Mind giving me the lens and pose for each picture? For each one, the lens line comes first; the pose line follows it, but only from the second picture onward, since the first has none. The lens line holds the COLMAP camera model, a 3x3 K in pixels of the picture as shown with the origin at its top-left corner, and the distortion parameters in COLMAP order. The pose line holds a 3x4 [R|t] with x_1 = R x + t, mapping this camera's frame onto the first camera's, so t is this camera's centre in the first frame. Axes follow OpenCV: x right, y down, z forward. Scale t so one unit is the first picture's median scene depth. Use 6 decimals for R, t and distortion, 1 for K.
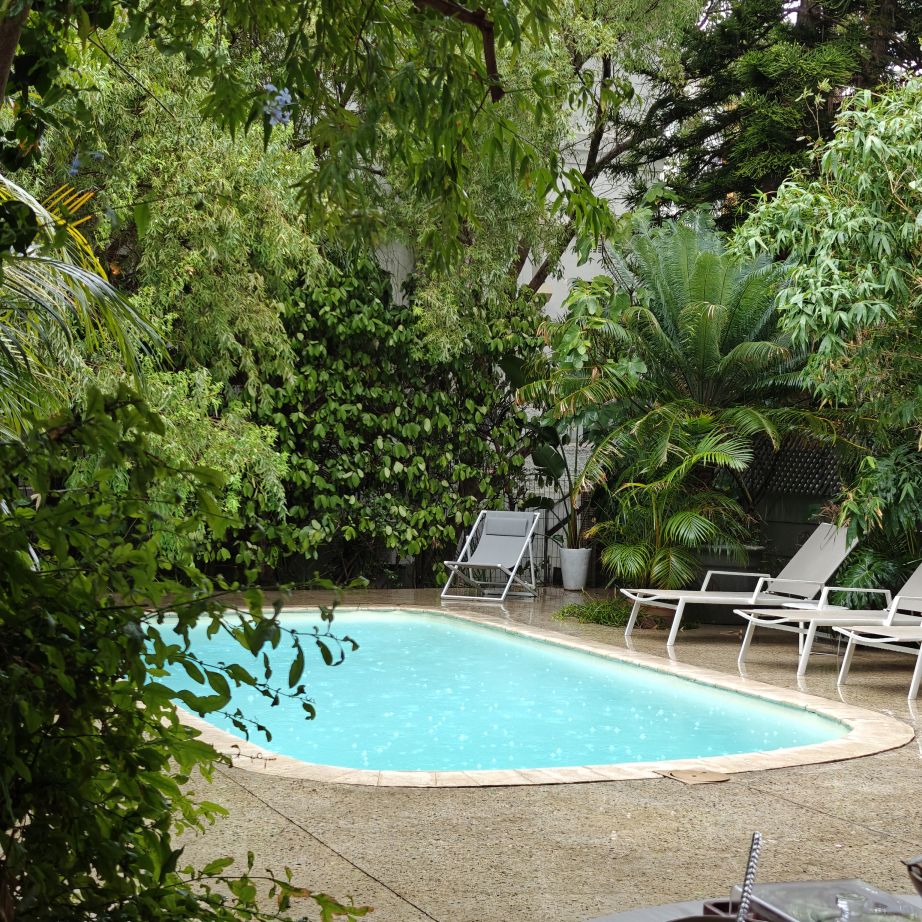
lens RADIAL K [[1615.8, 0, 461.0], [0, 1615.8, 461.0], [0, 0, 1]] dist [0.278006, -1.102962]
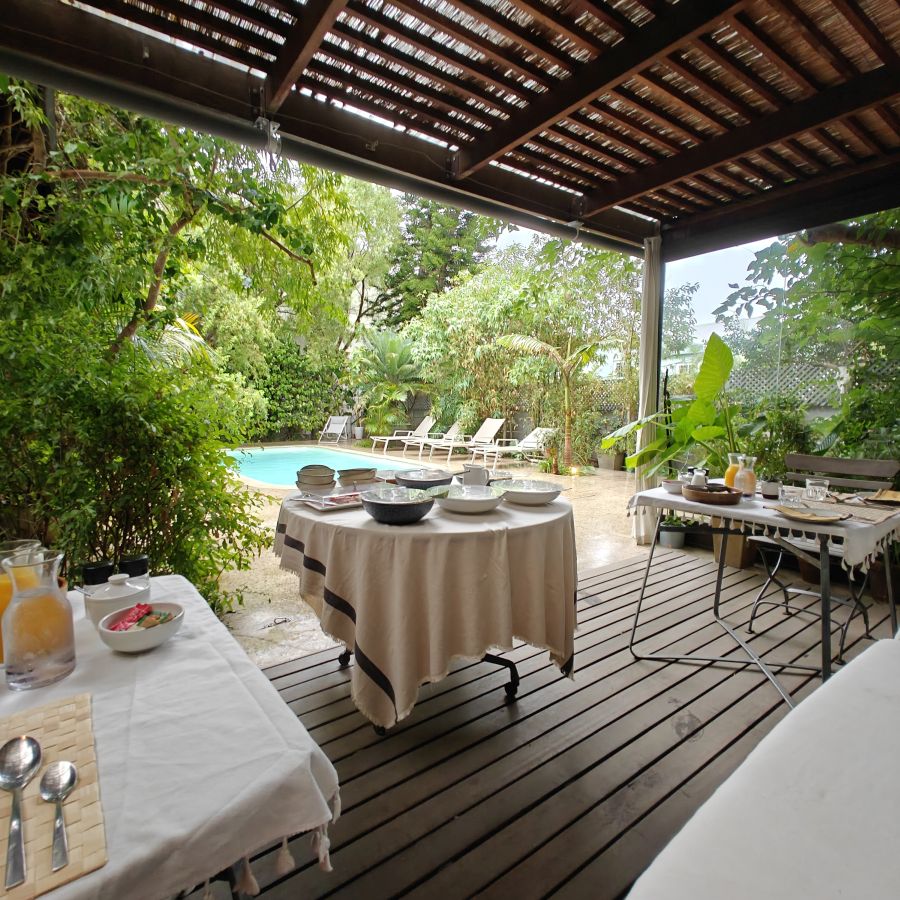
lens RADIAL K [[528.8, 0, 450.0], [0, 528.8, 450.0], [0, 0, 1]] dist [0.045709, 0.026182]
pose [[0.981267, -0.030080, 0.190290, 0.046882], [0.021076, 0.998568, 0.049164, 0.053006], [-0.191496, -0.044232, 0.980496, -0.134452]]
